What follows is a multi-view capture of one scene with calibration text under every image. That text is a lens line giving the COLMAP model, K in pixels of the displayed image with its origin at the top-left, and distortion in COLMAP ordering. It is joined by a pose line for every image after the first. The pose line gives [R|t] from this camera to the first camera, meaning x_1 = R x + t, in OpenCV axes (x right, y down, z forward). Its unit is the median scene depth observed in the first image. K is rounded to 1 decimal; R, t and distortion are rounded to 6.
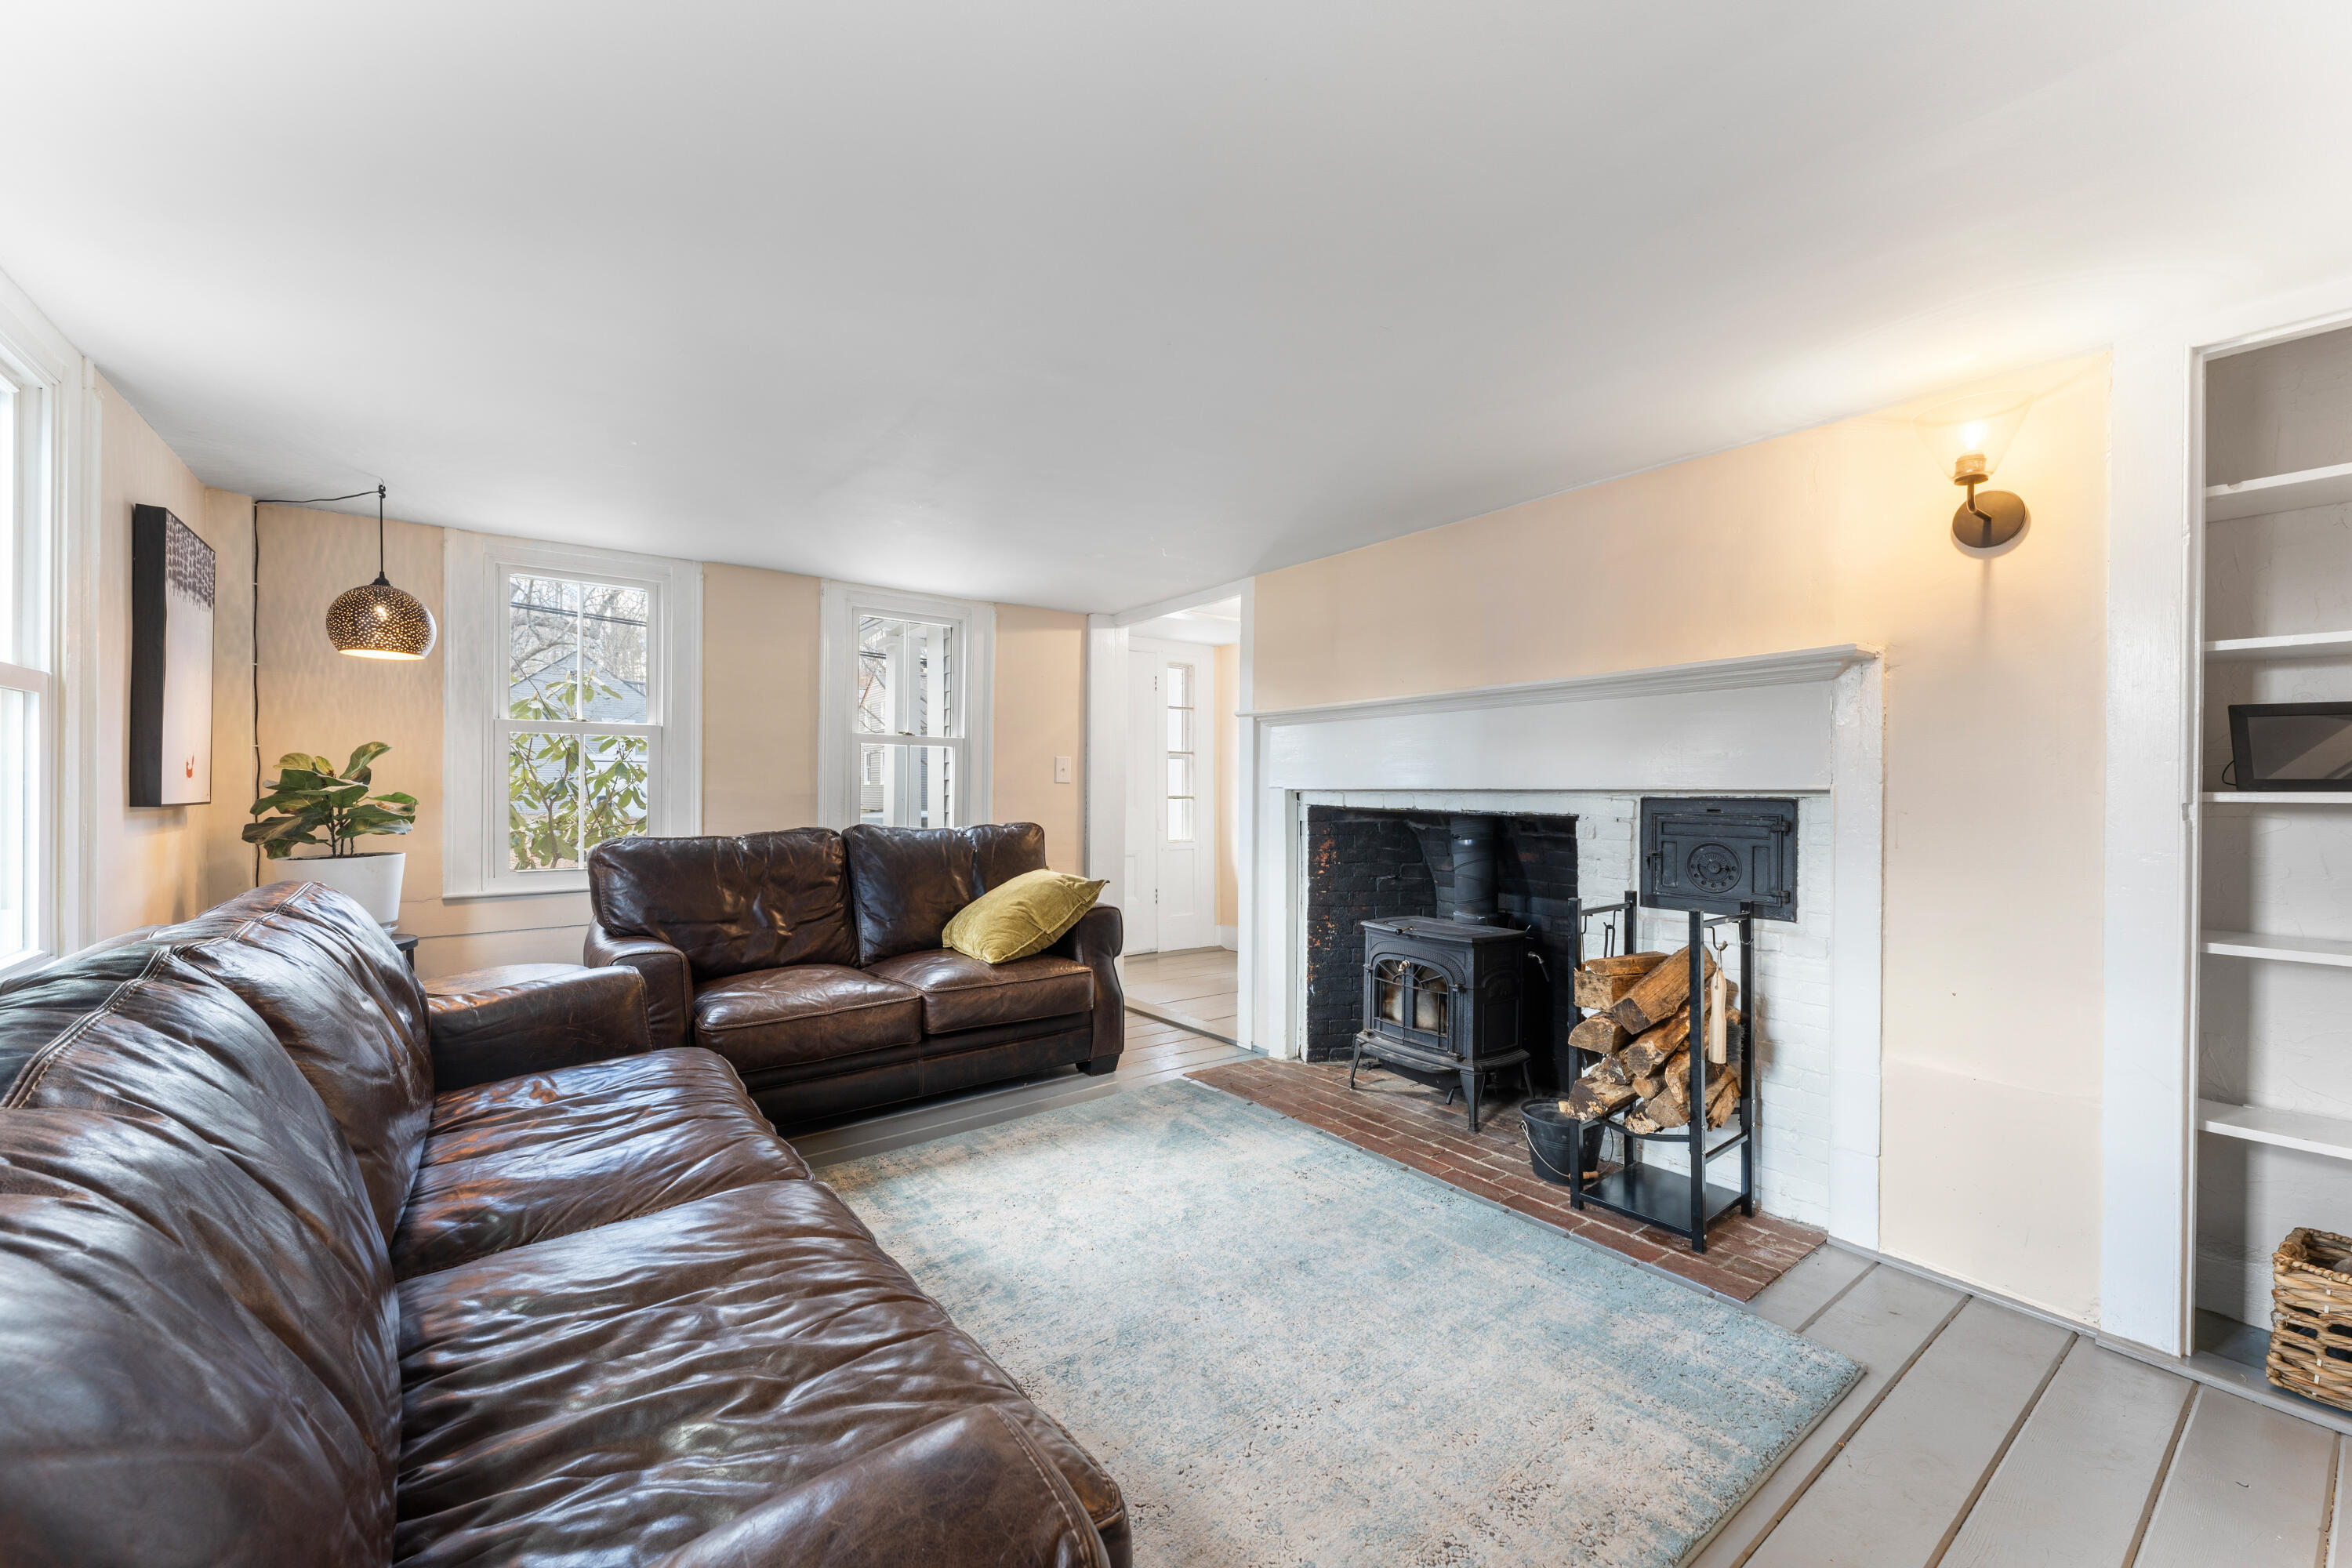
lens RADIAL K [[957.9, 0, 1164.6], [0, 957.9, 777.7], [0, 0, 1]] dist [-0.000591, -0.000448]
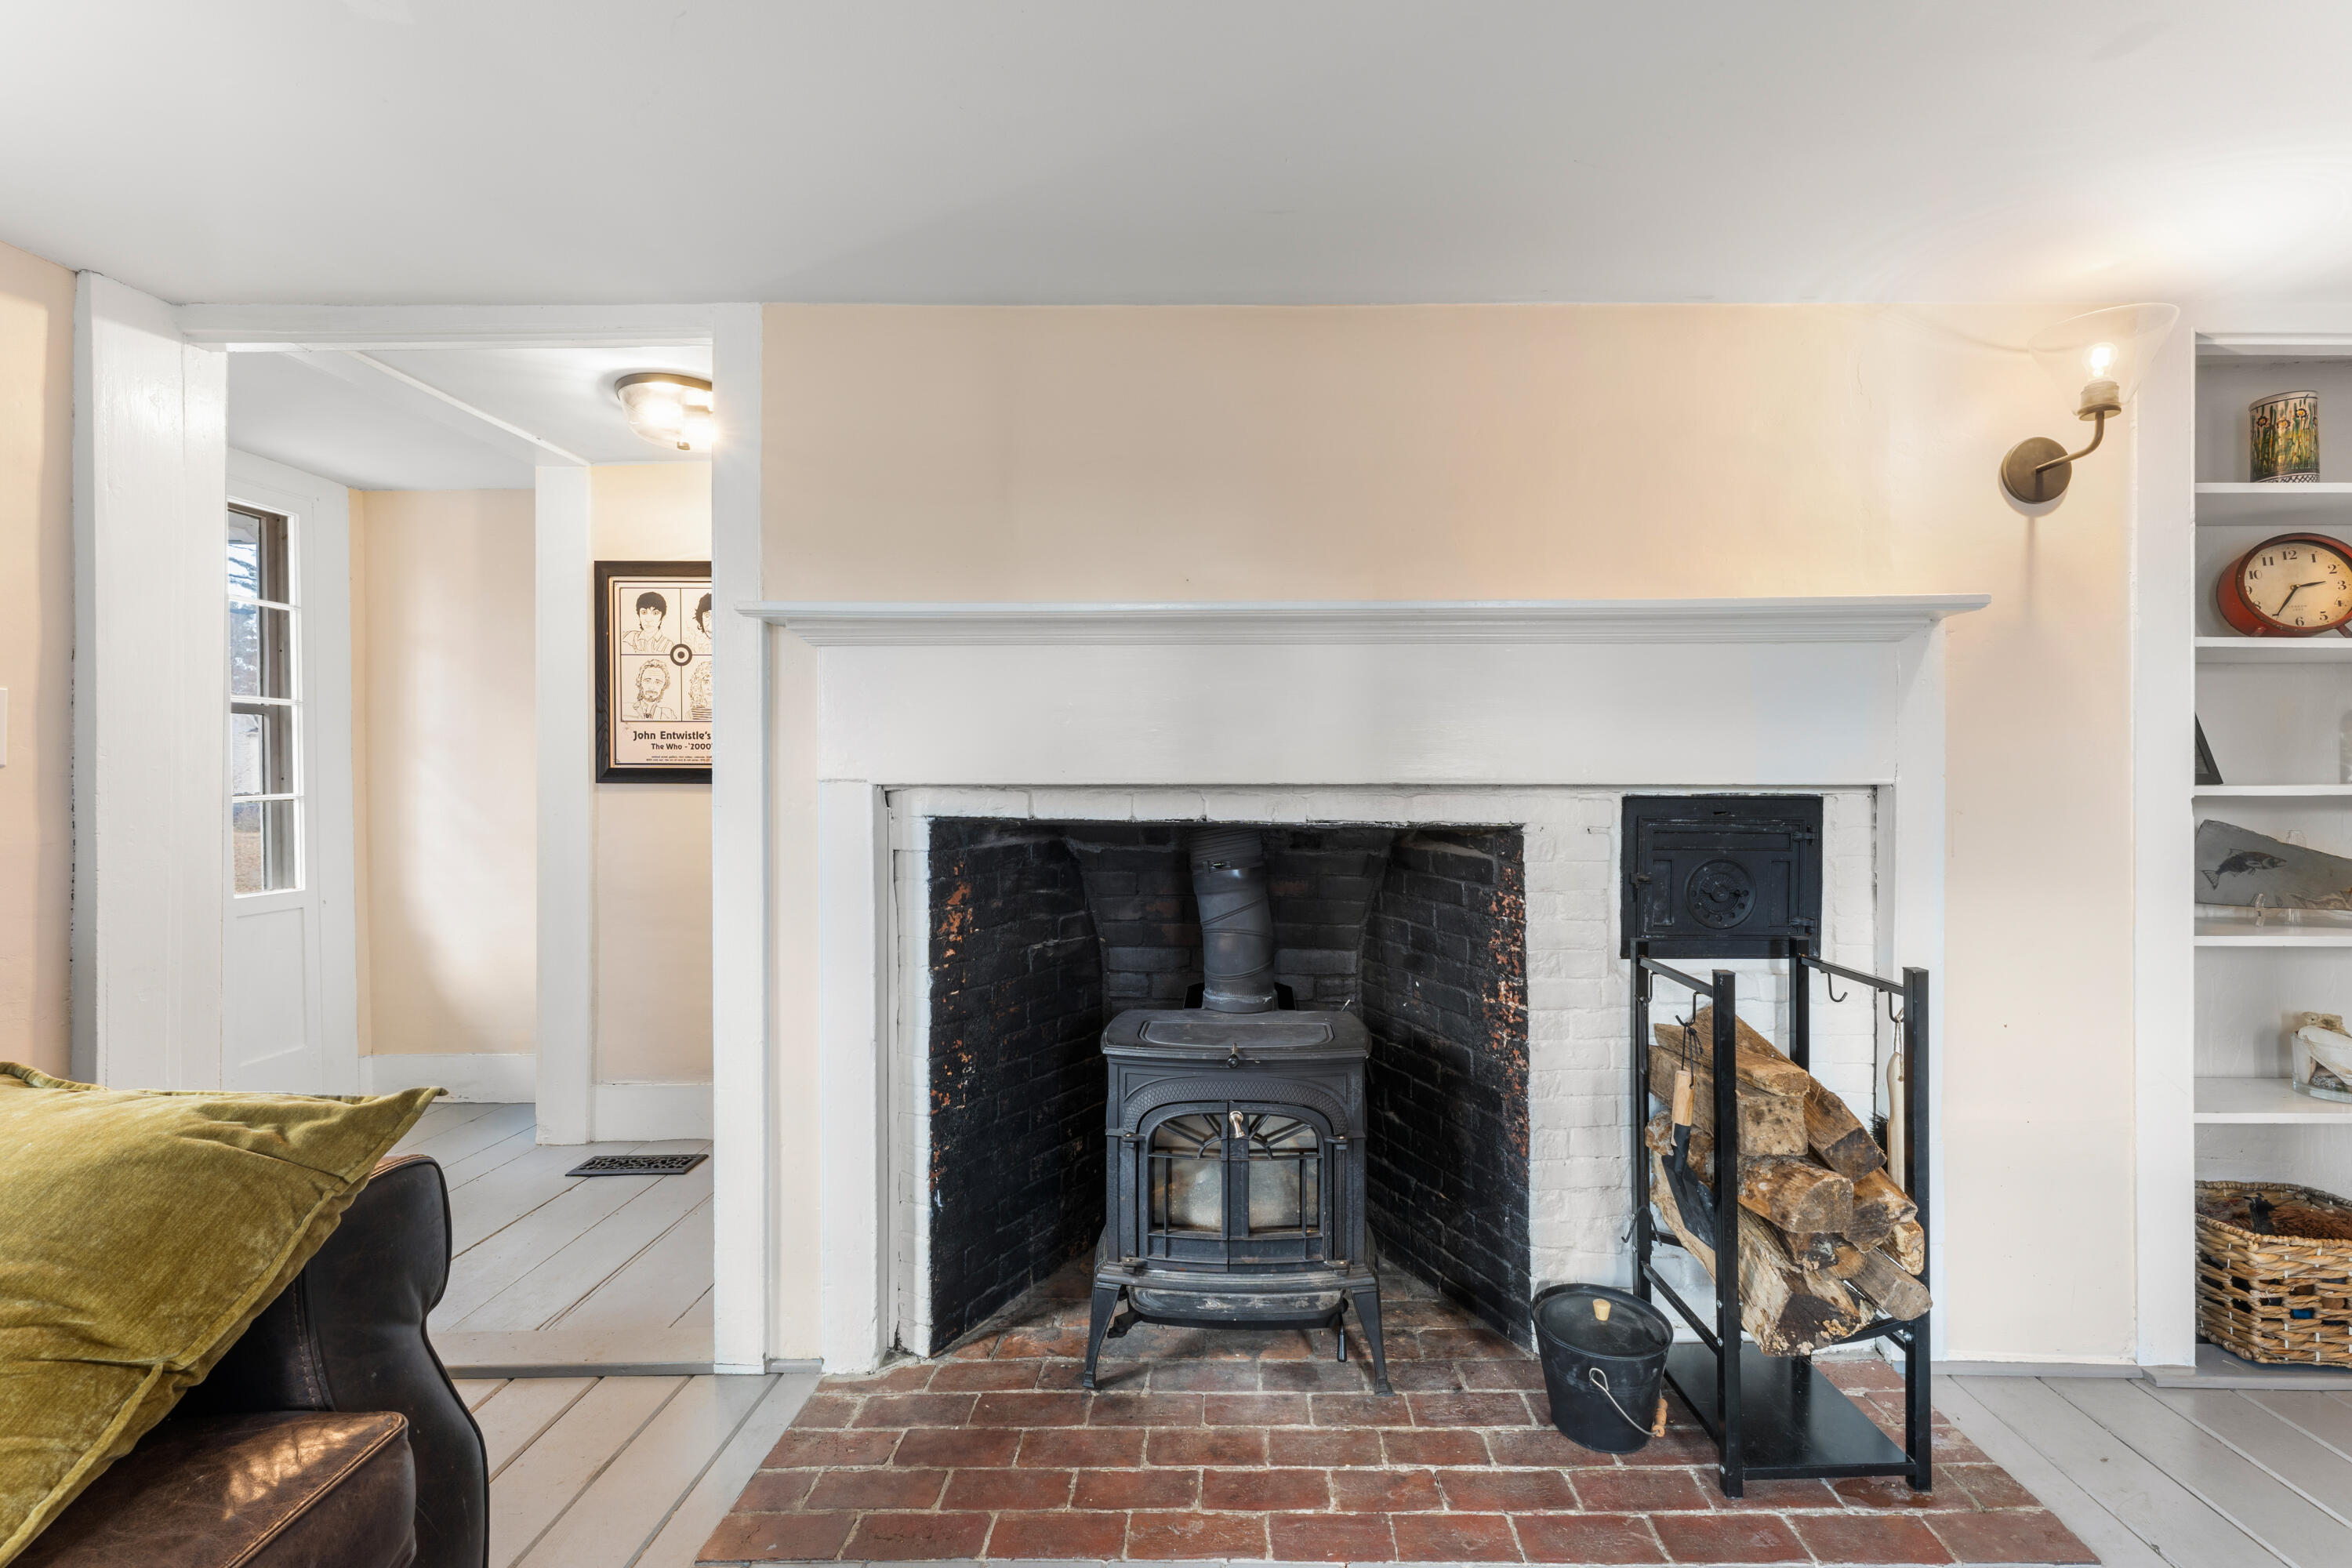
lens RADIAL K [[957.9, 0, 1164.6], [0, 957.9, 777.7], [0, 0, 1]] dist [-0.000591, -0.000448]
pose [[0.586366, -0.001657, 0.810045, -0.185190], [-0.010220, 0.999903, 0.009444, 0.003930], [-0.809982, -0.013816, 0.586292, 0.693656]]
